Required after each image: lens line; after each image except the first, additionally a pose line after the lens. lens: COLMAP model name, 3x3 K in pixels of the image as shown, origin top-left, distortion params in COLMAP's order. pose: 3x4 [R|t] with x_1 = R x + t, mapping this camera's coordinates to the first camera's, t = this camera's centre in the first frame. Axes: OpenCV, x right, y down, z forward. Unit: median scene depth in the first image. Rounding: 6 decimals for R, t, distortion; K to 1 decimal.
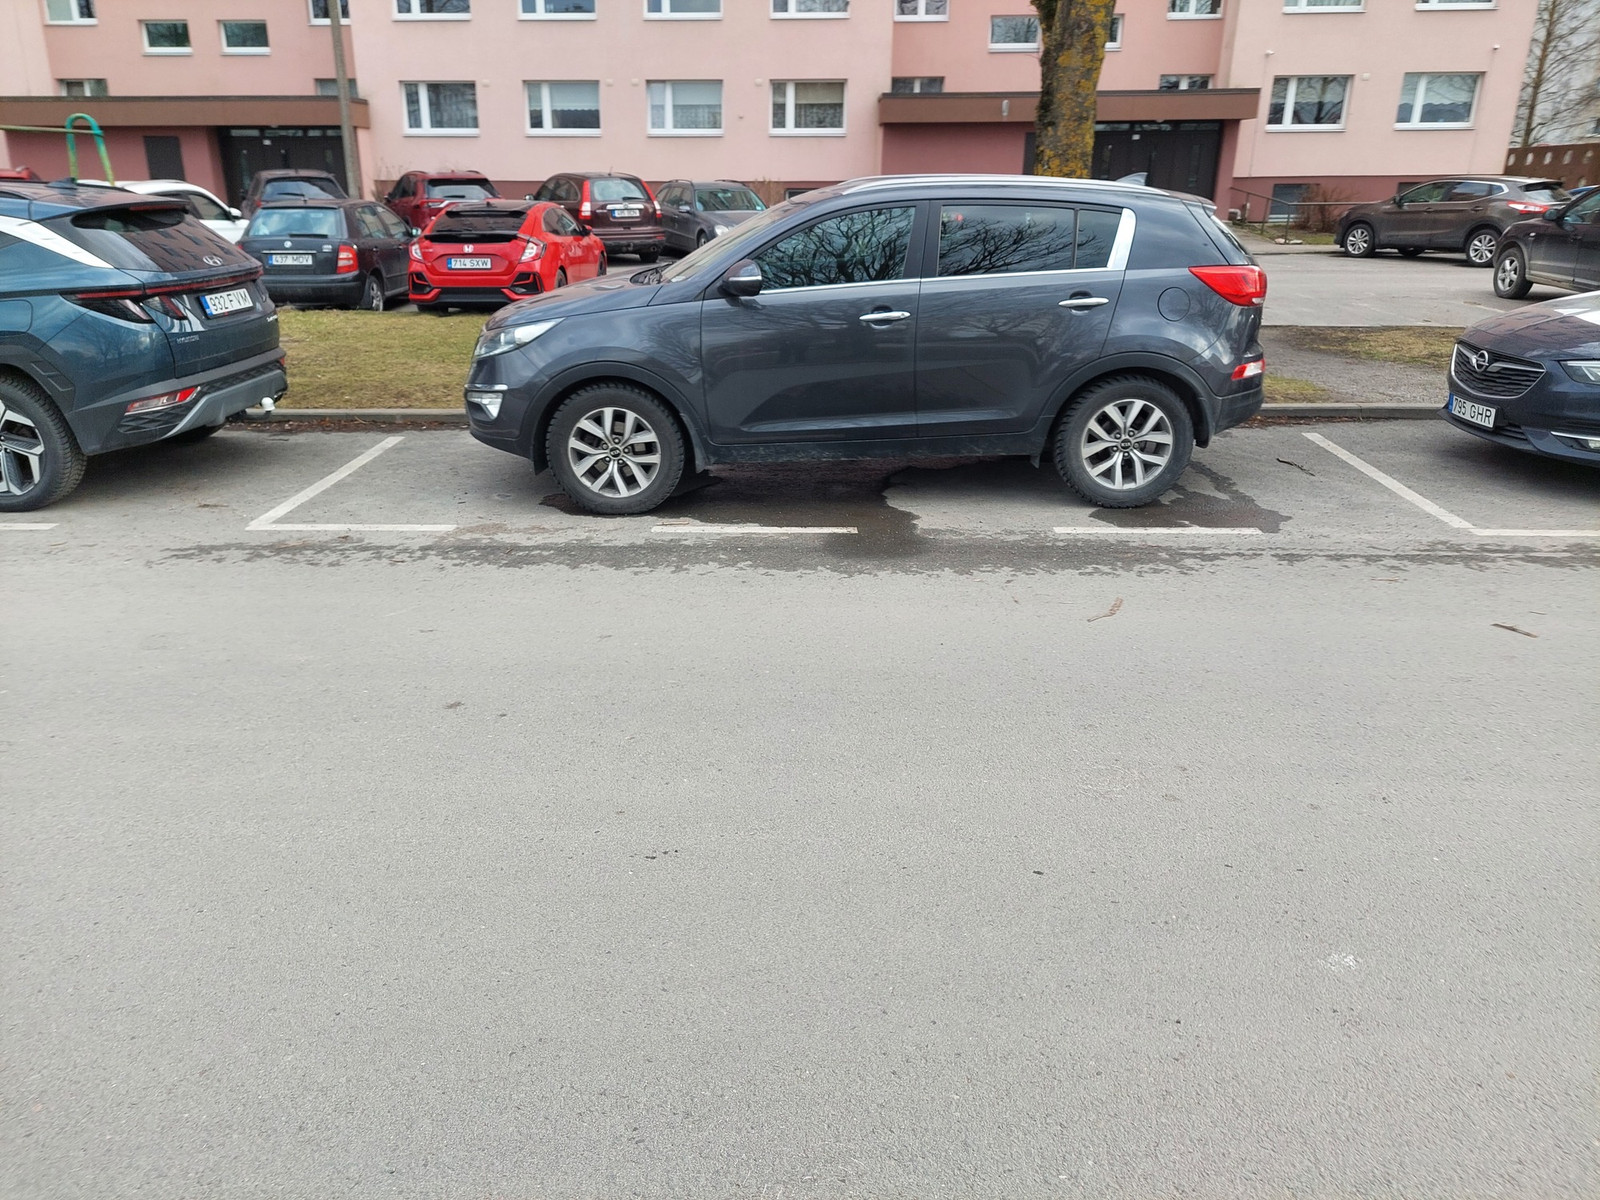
lens RADIAL K [[1181.4, 0, 800.0], [0, 1181.4, 600.0], [0, 0, 1]] dist [0.069454, -0.078318]
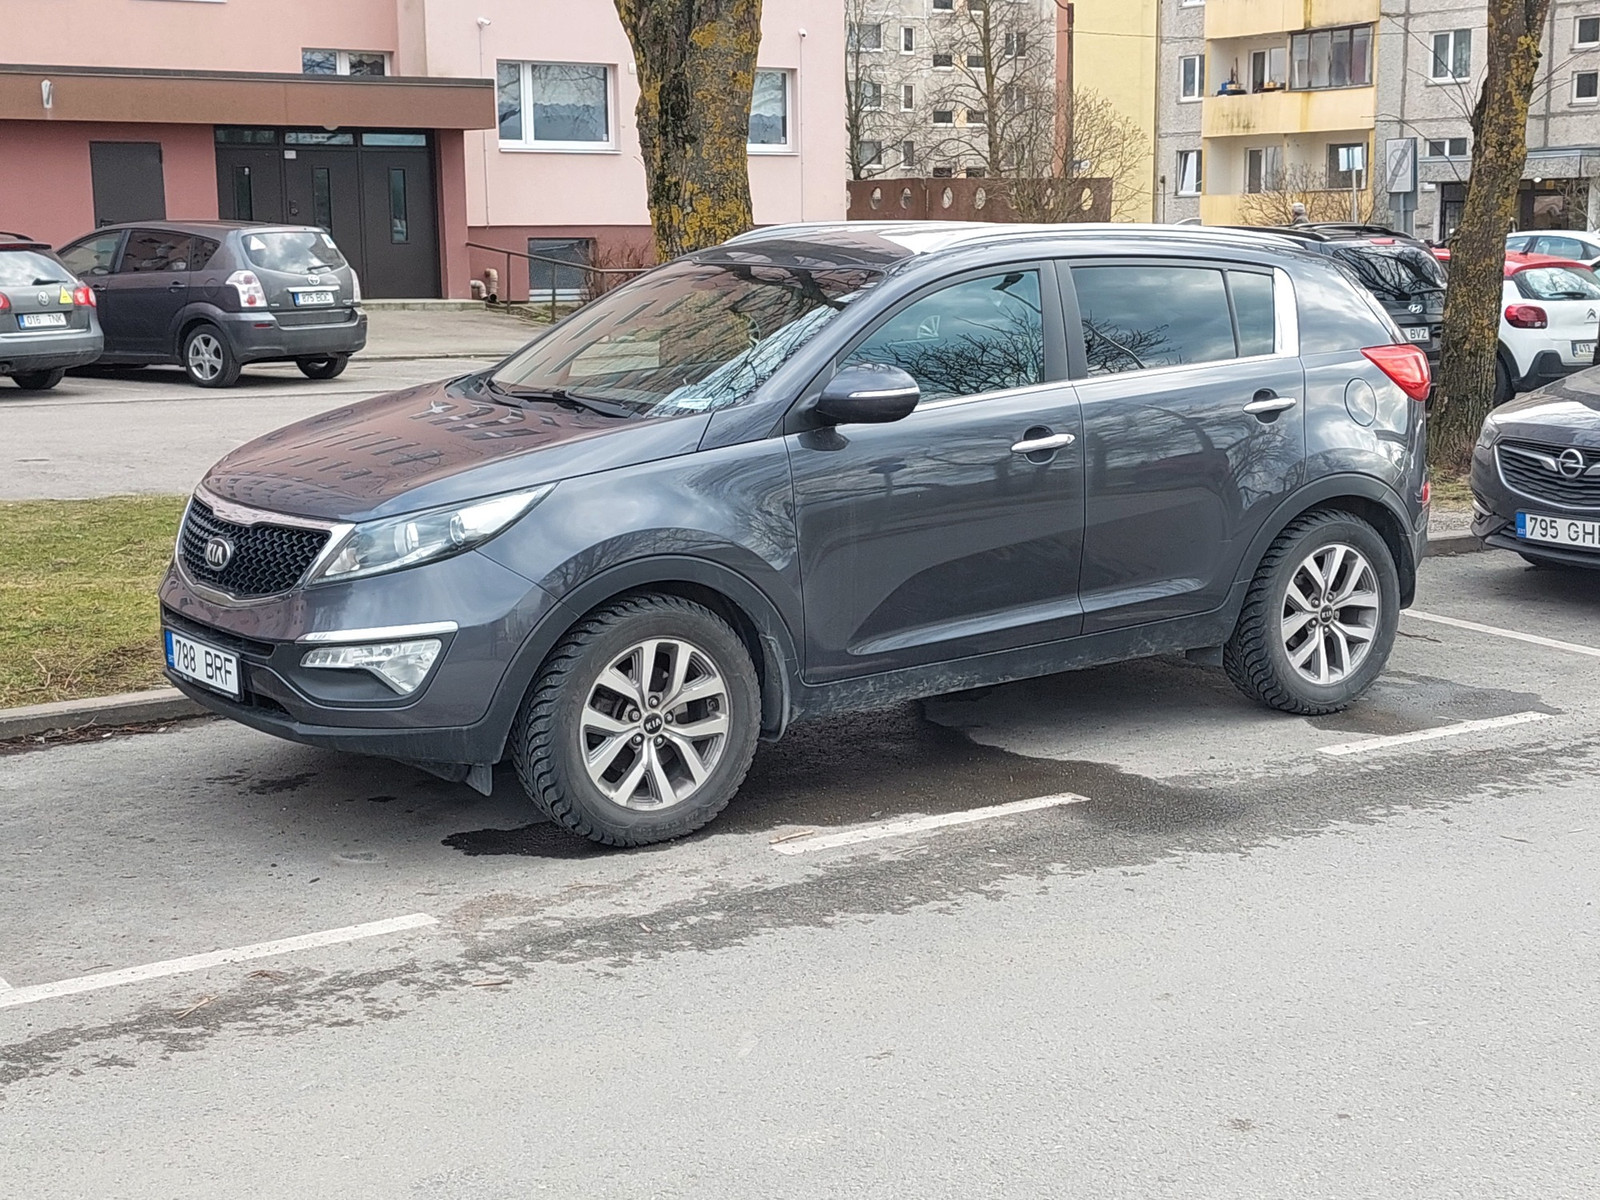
lens RADIAL K [[2389.4, 0, 800.0], [0, 2389.4, 600.0], [0, 0, 1]] dist [0.341357, -1.446766]
pose [[0.804141, -0.094335, 0.586905, -0.735059], [0.201601, 0.972092, -0.119973, -0.037775], [-0.559209, 0.214796, 0.800717, 0.101232]]
